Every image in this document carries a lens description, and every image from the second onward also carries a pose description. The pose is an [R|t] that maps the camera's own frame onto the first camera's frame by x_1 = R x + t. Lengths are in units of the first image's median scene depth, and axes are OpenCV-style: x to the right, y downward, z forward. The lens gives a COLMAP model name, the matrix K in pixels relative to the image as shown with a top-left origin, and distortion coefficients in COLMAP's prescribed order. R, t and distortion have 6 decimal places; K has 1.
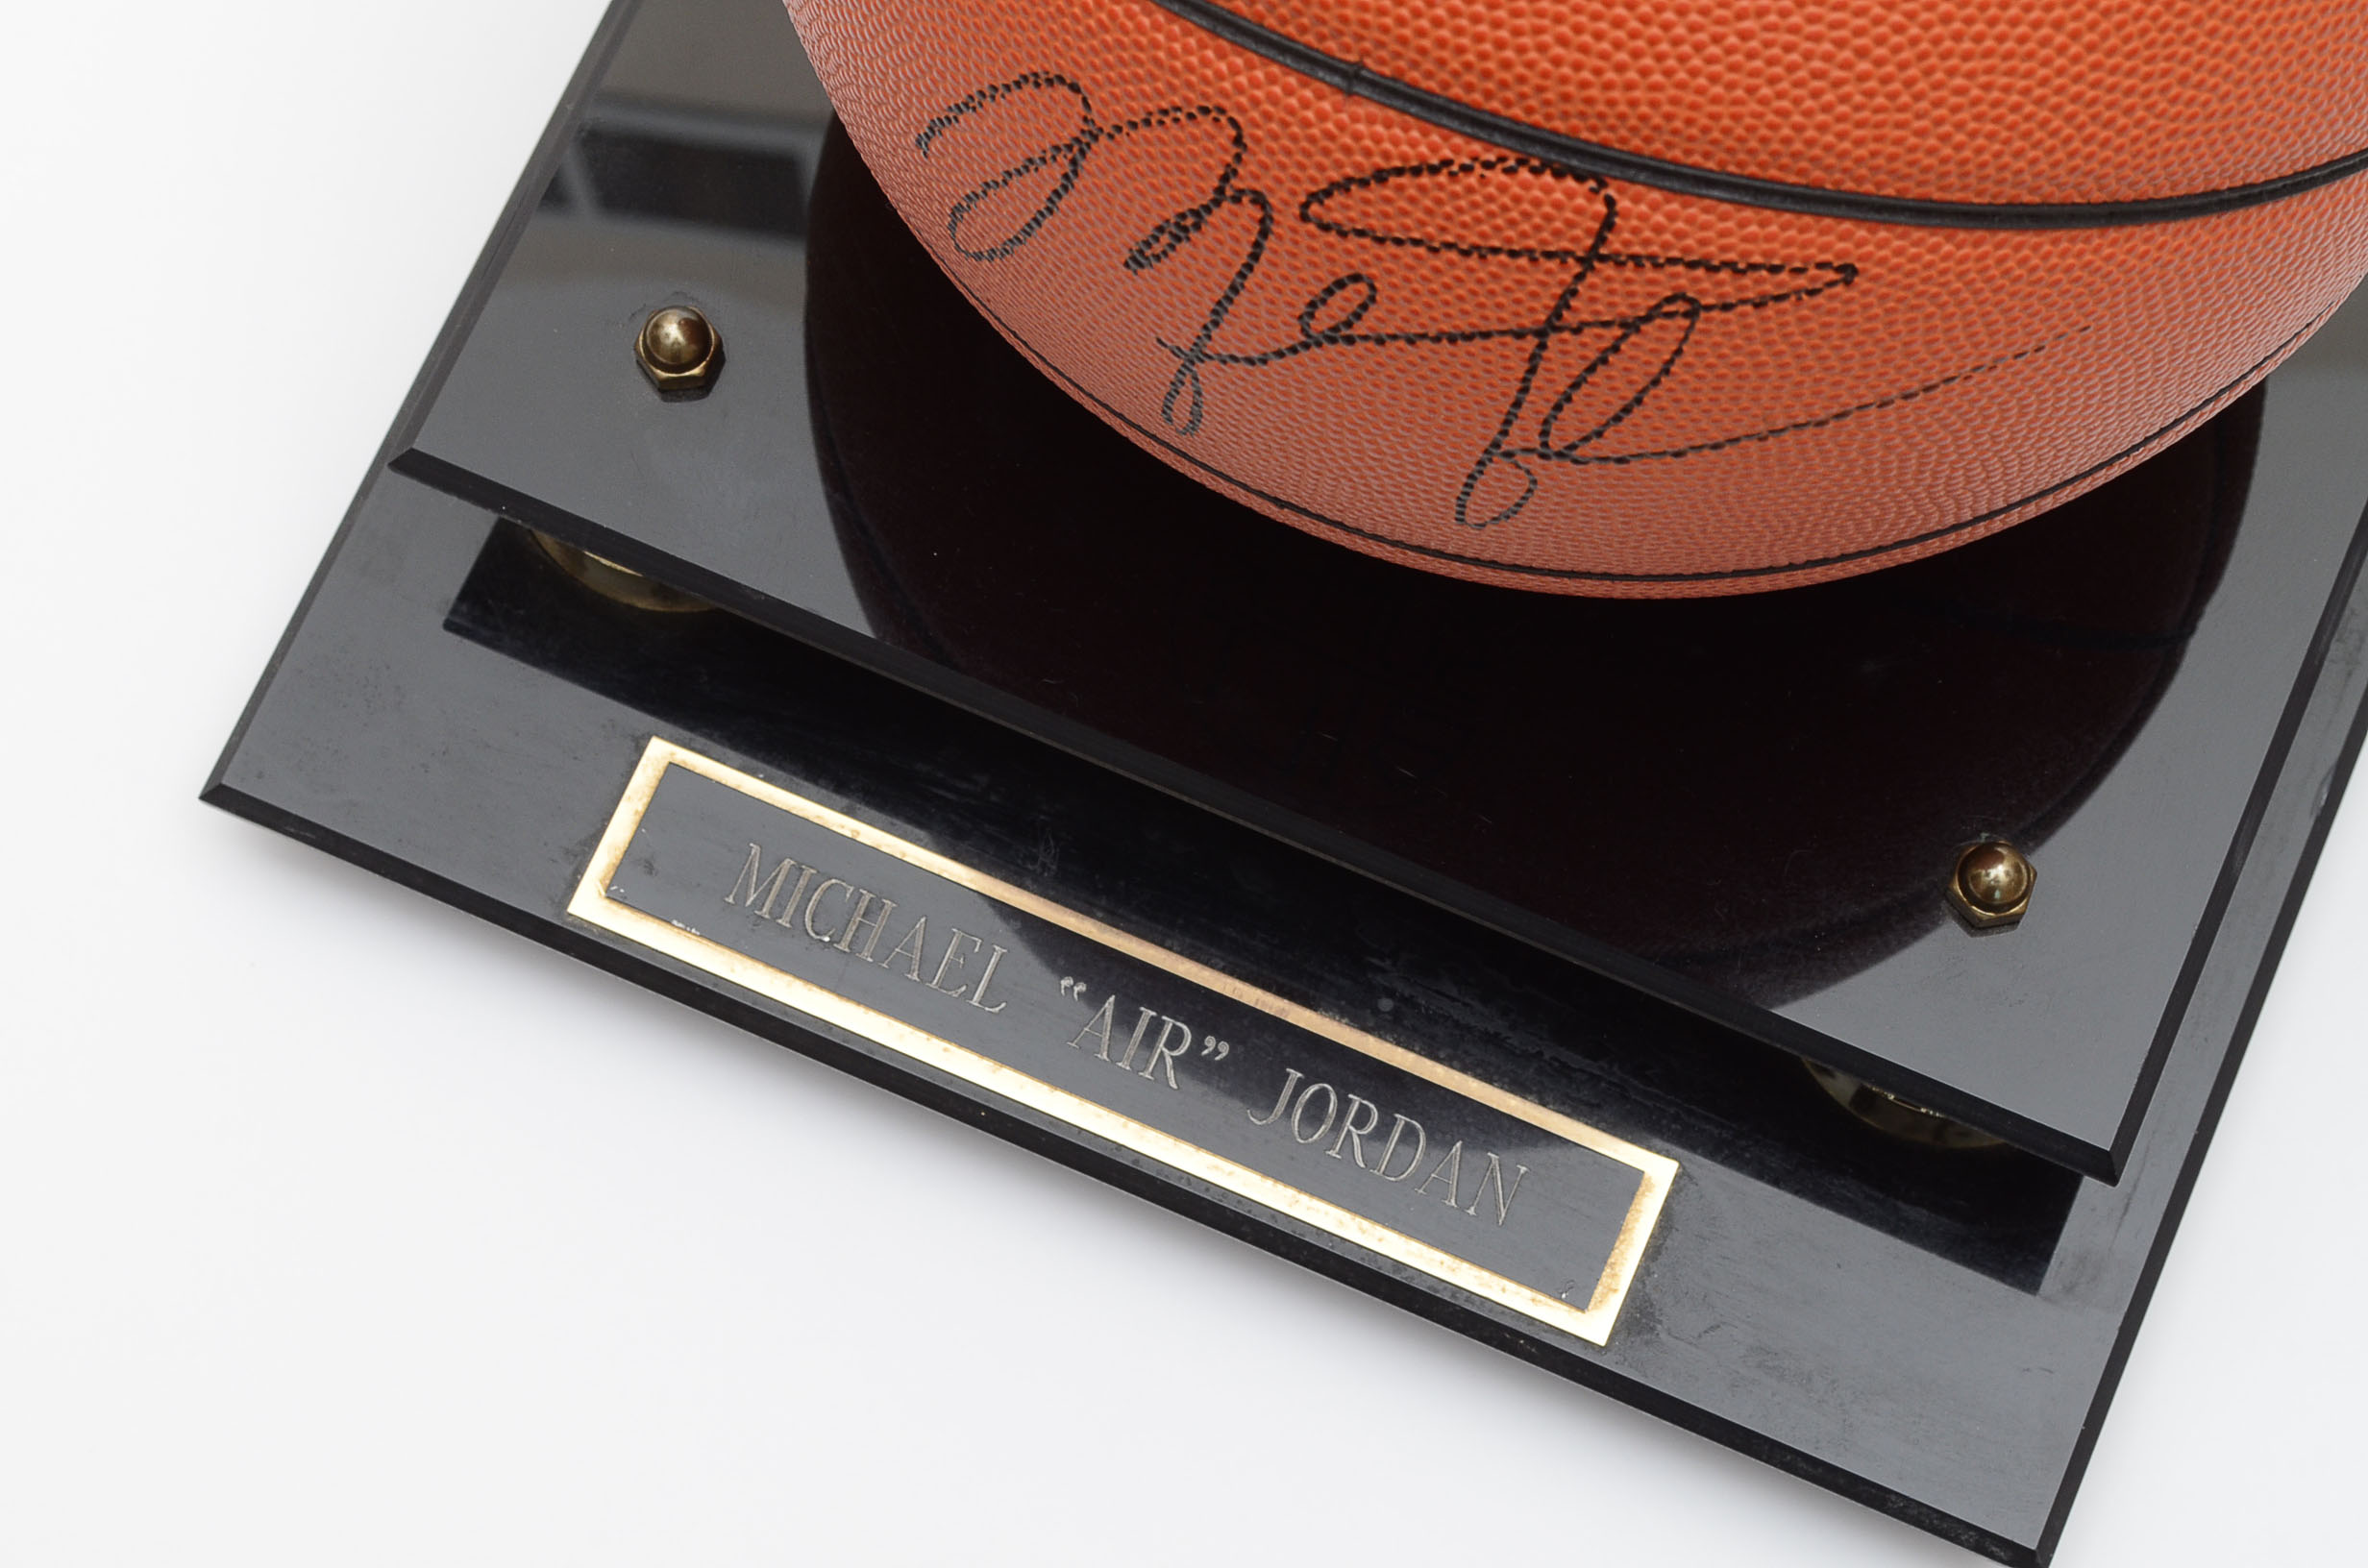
lens RADIAL K [[5341.9, 0, 1179.0], [0, 5341.9, 780.0], [0, 0, 1]] dist [0.011758, 0.000000]
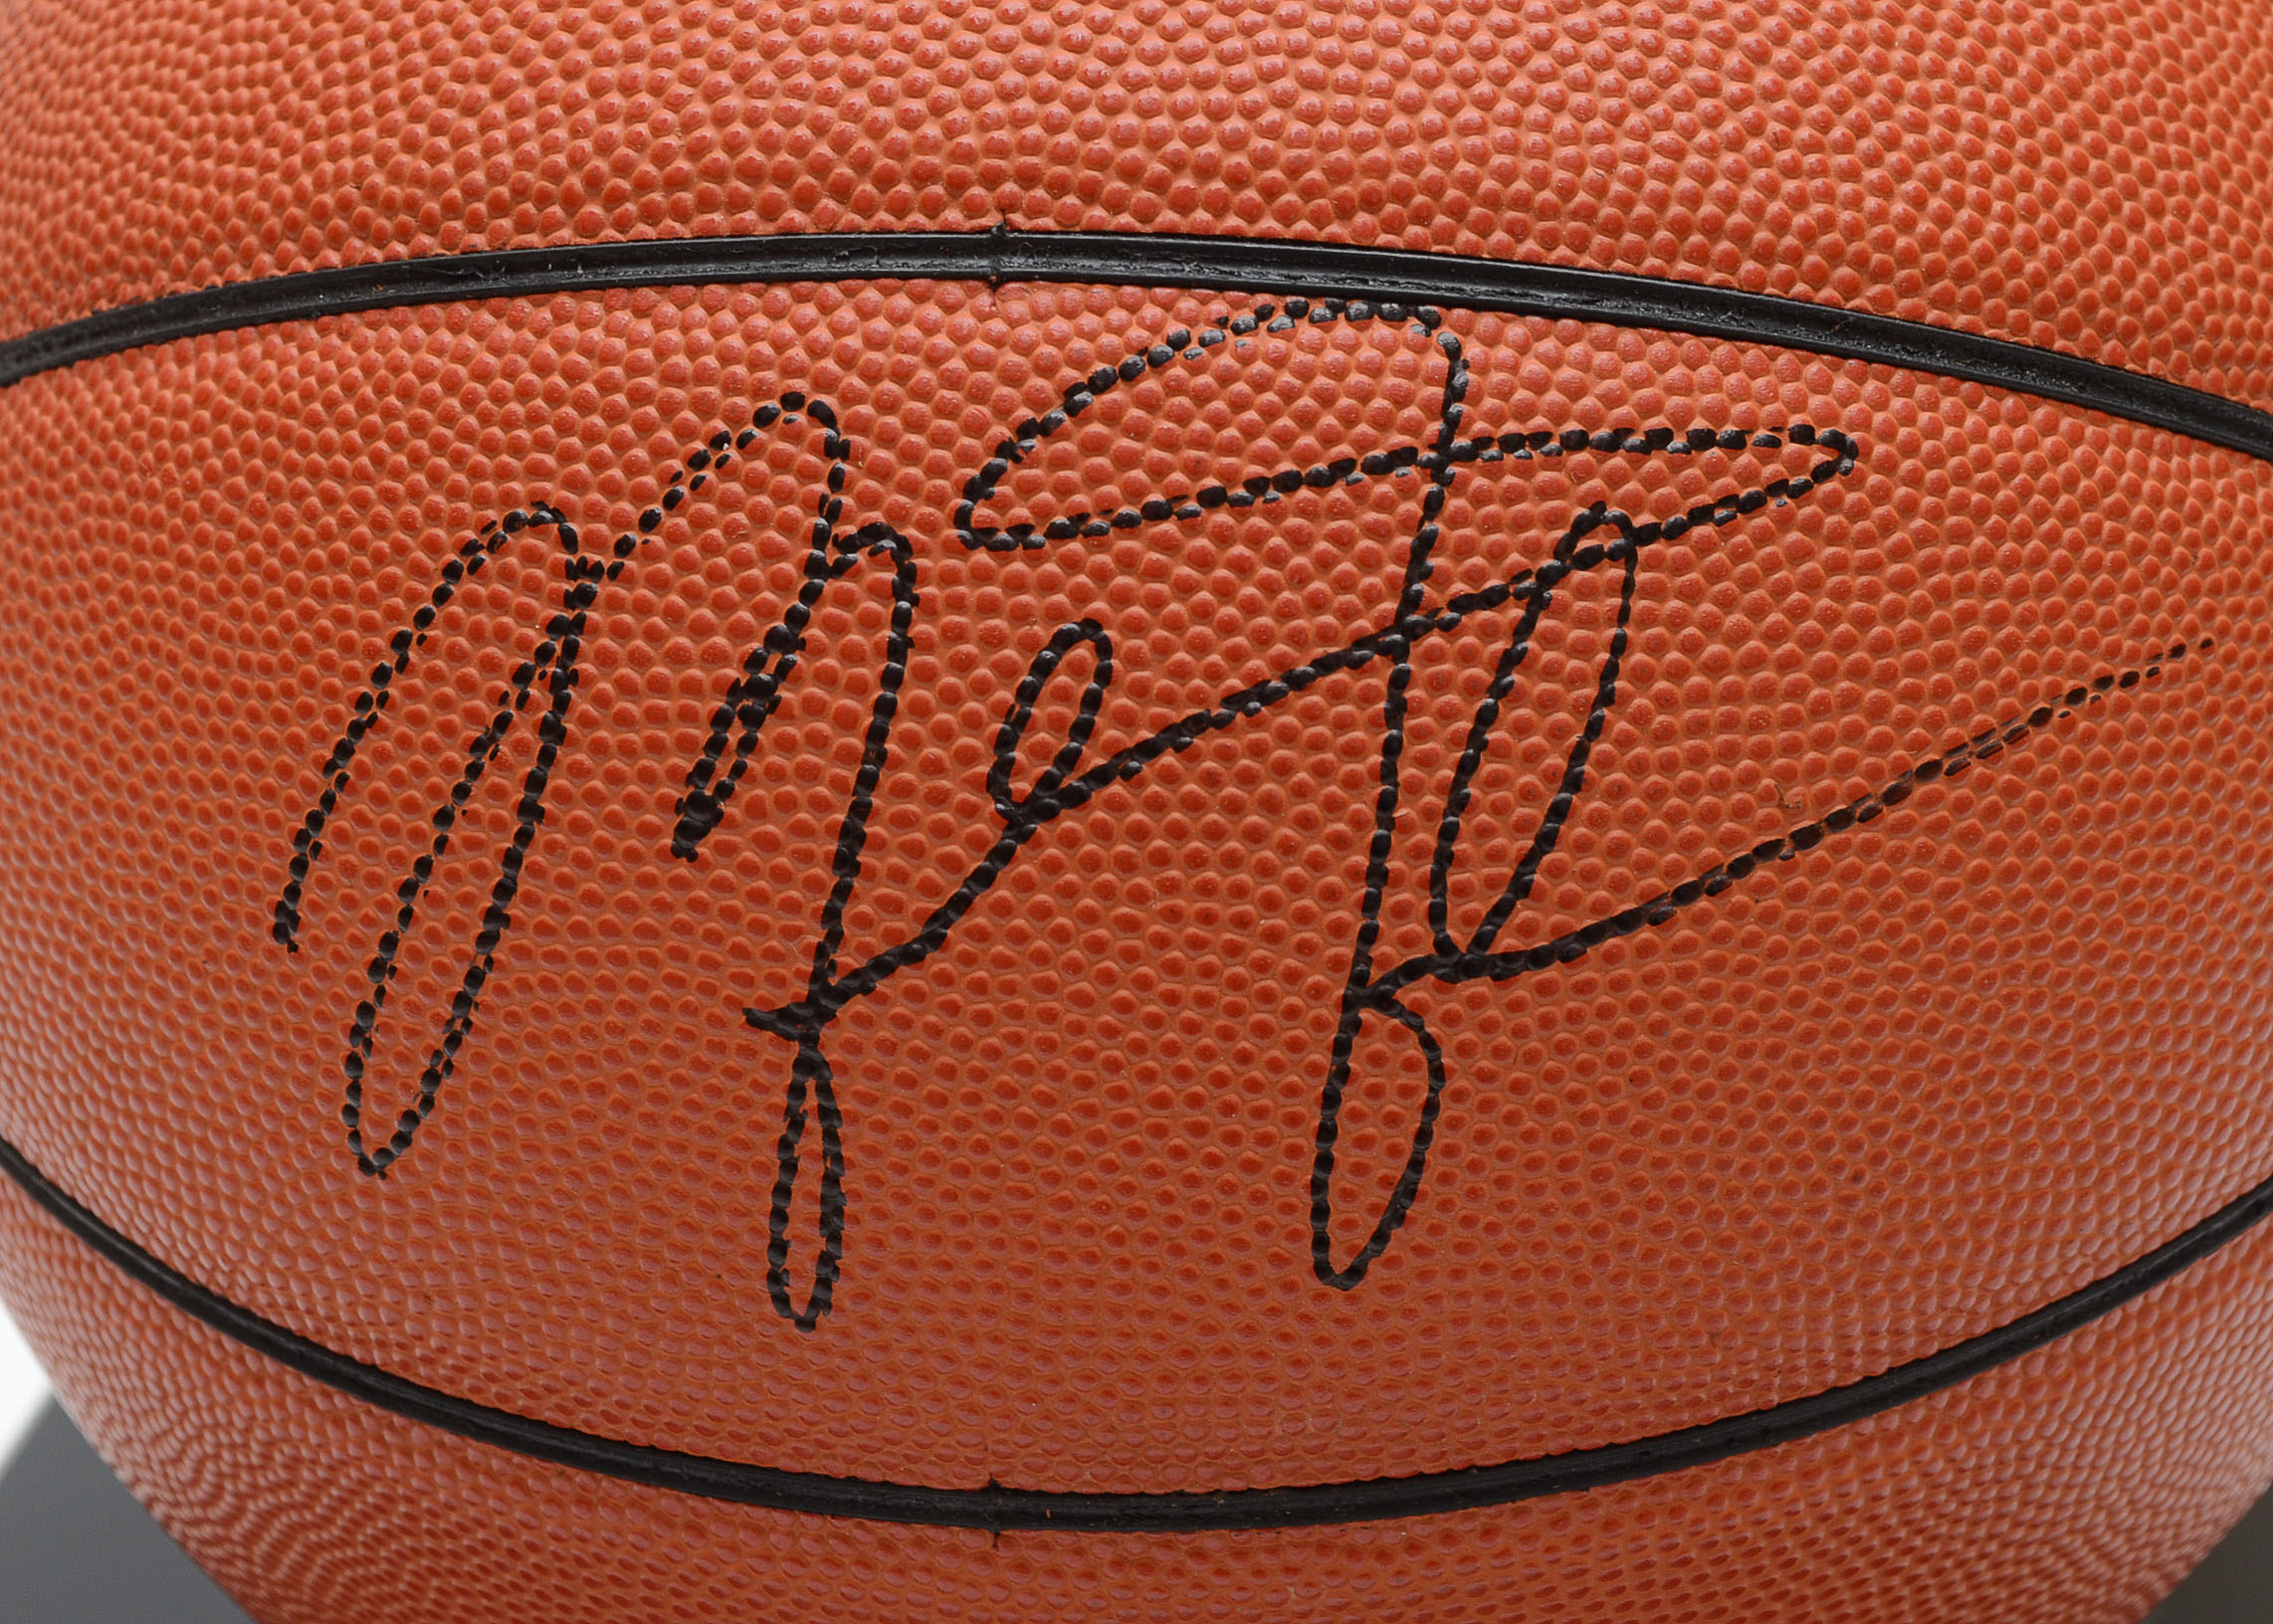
lens RADIAL K [[5320.0, 0, 1128.0], [0, 5320.0, 825.1], [0, 0, 1]] dist [0.050391, 0.000000]
pose [[0.959316, -0.116651, 0.257109, -0.118879], [0.271478, 0.631209, -0.726550, 0.361511], [-0.077536, 0.766791, 0.637197, 0.653629]]
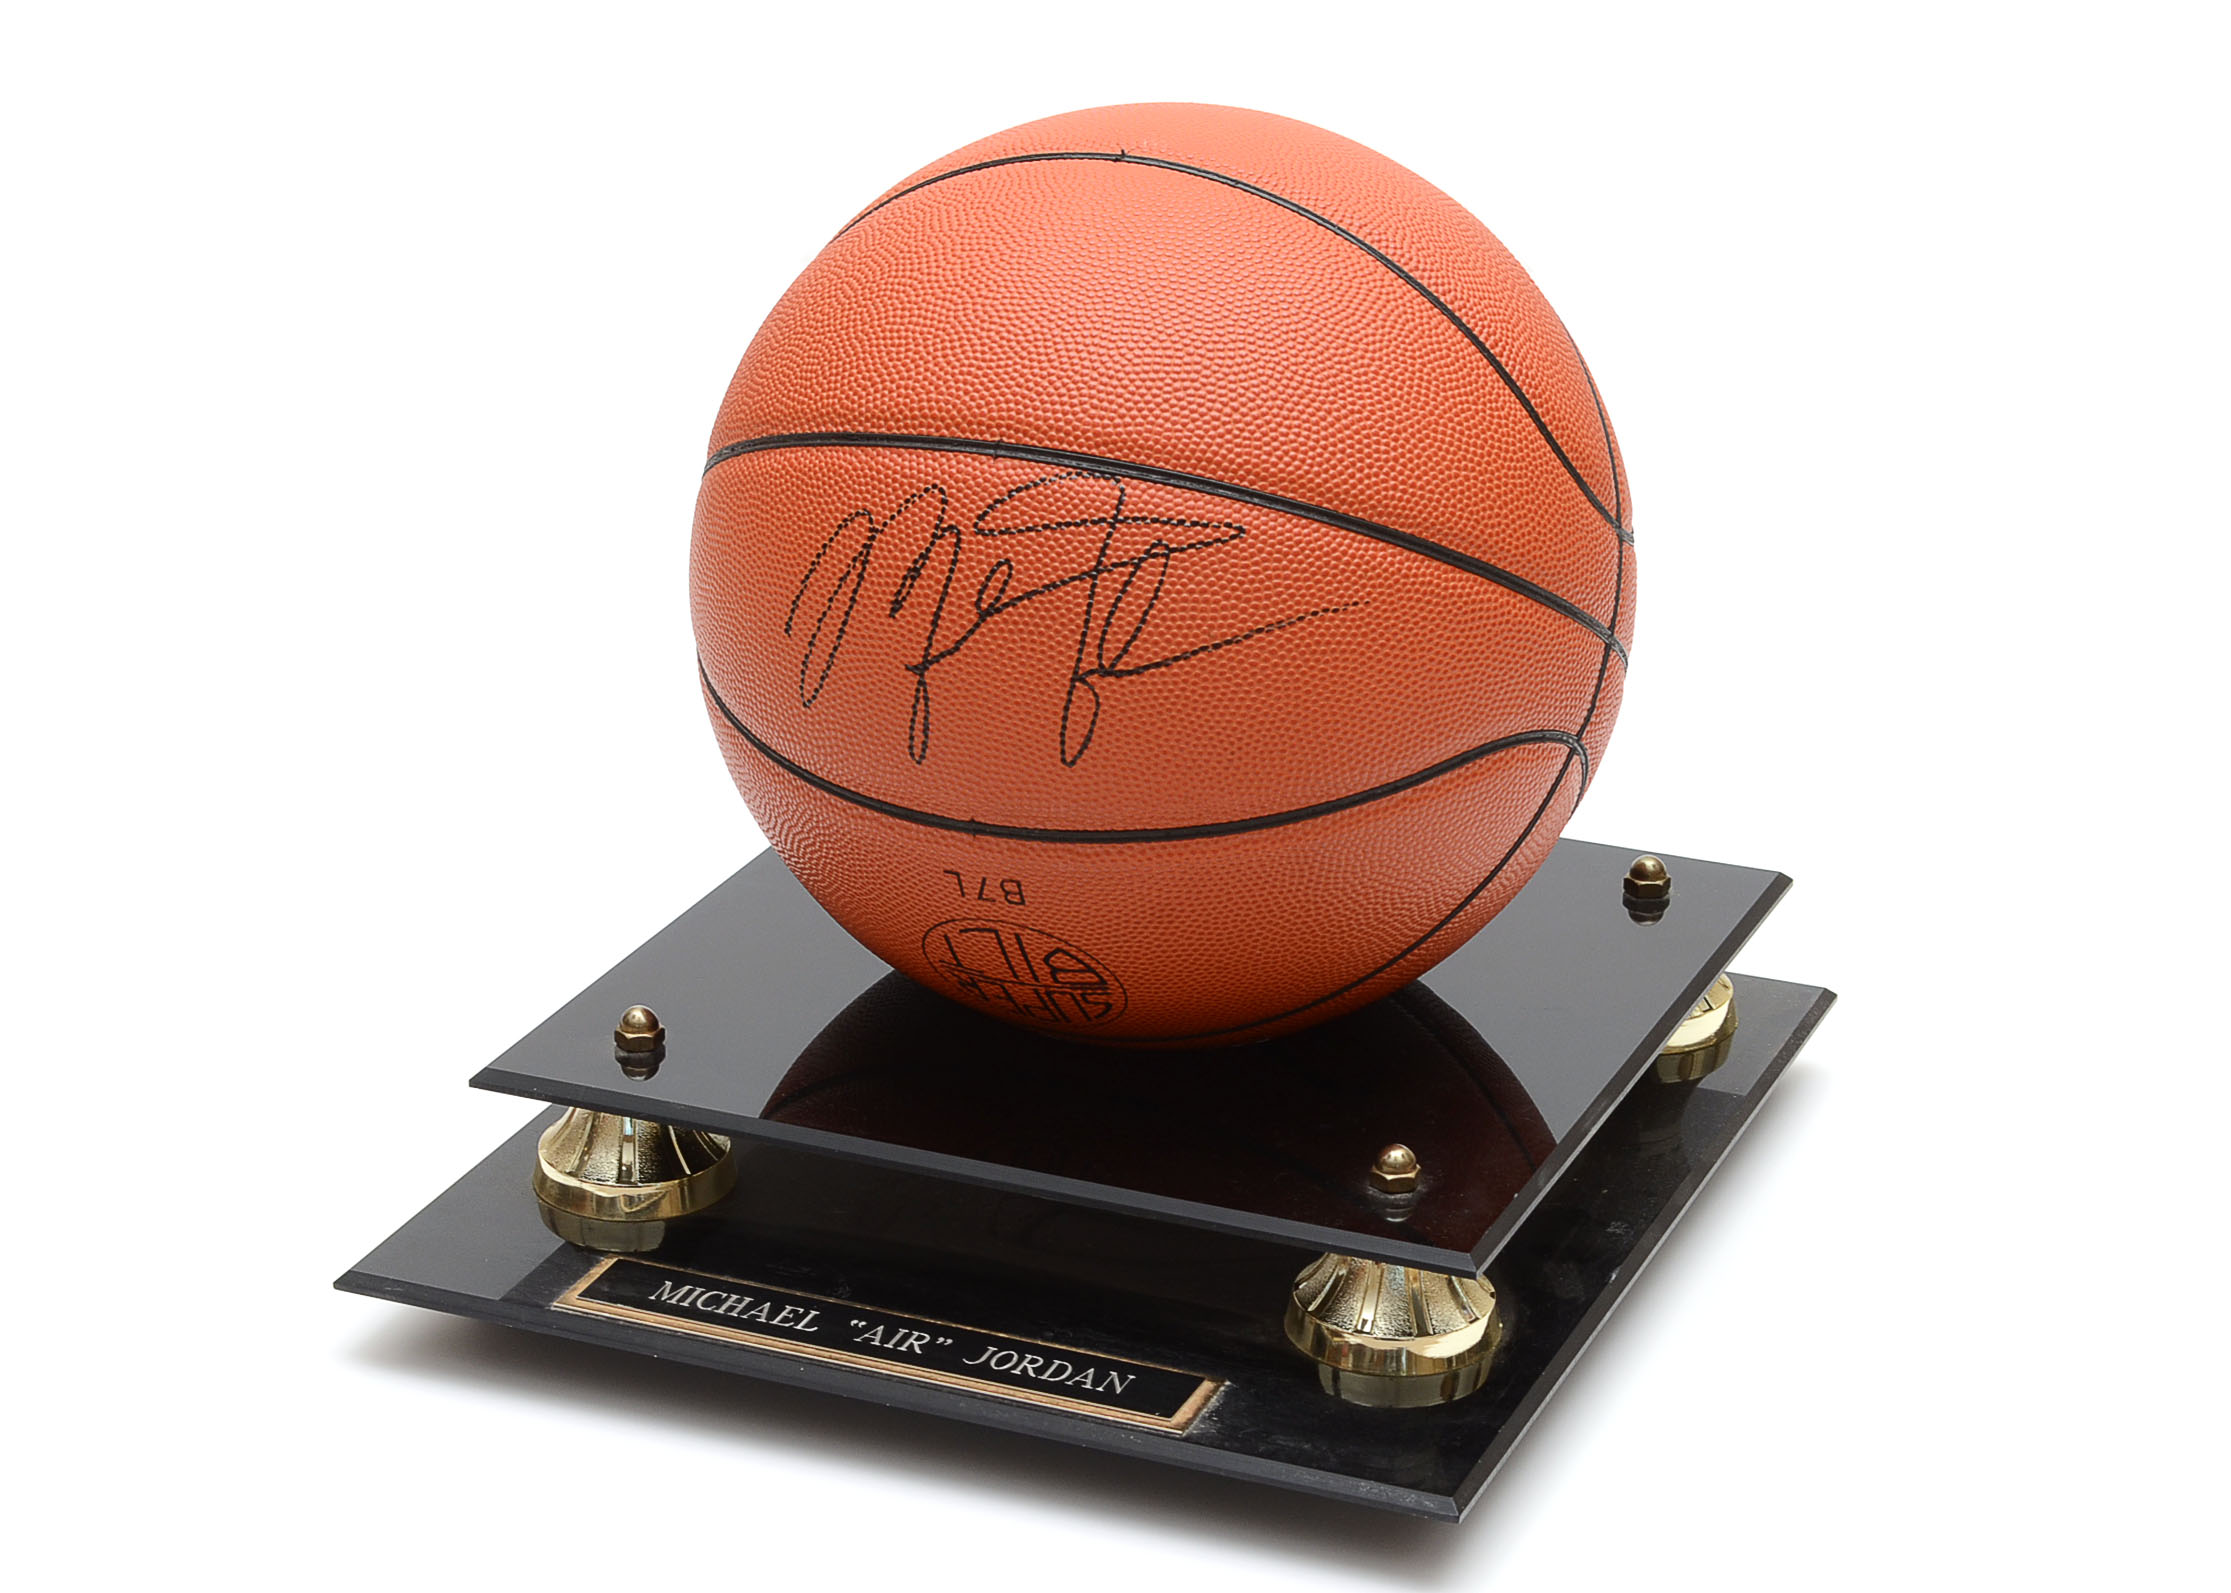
lens RADIAL K [[5229.3, 0, 1113.9], [0, 5229.3, 799.3], [0, 0, 1]] dist [0.088080, 0.000000]
pose [[0.999766, -0.007097, 0.020454, 0.035208], [0.020190, 0.646696, -0.762481, 1.515655], [-0.007816, 0.762715, 0.646687, -0.220661]]
